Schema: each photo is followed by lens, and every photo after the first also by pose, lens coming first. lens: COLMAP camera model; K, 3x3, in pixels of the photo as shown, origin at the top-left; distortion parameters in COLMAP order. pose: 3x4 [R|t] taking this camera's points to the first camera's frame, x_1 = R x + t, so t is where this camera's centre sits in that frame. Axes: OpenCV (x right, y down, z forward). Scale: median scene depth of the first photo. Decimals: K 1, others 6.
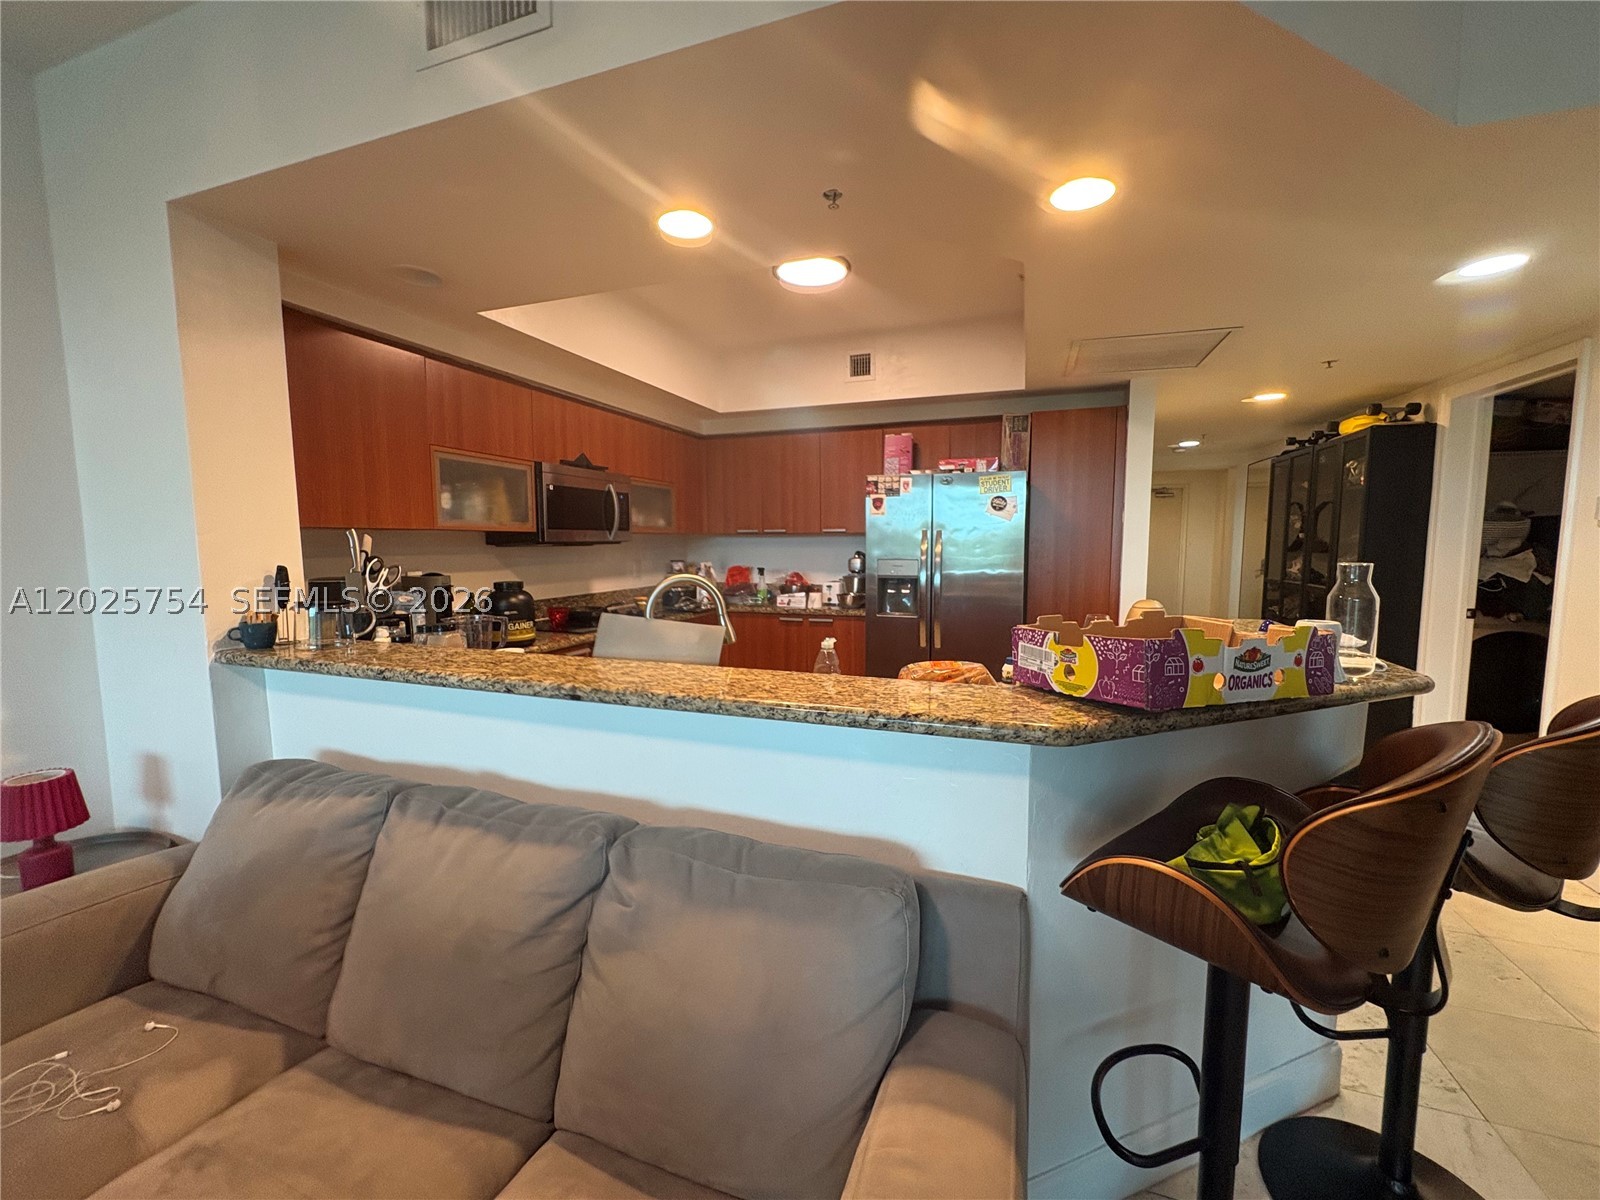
lens RADIAL K [[645.3, 0, 810.5], [0, 645.3, 605.4], [0, 0, 1]] dist [0.002495, -0.000058]
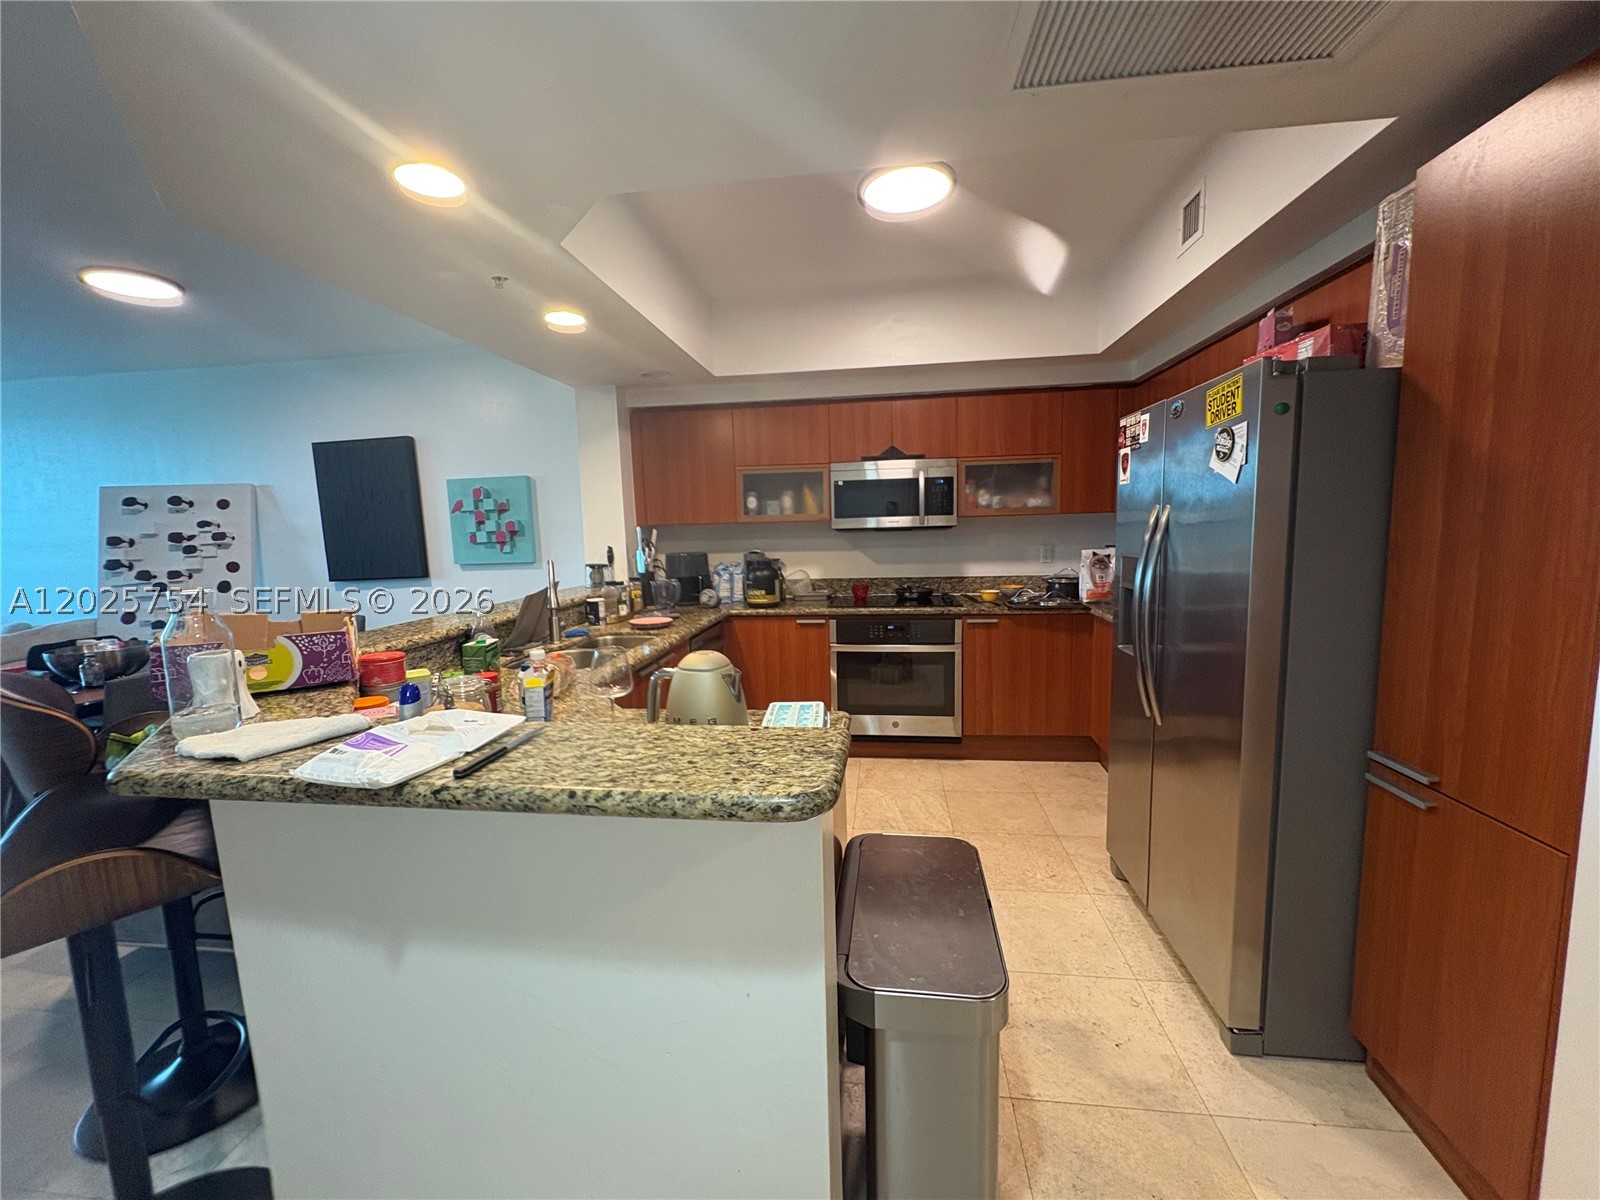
lens RADIAL K [[645.3, 0, 795.2], [0, 645.3, 604.7], [0, 0, 1]] dist [0.002495, -0.000058]
pose [[0.229281, 0.112918, -0.966788, 0.825394], [-0.069599, 0.992608, 0.099428, -0.079105], [0.970869, 0.044491, 0.235445, 0.705602]]
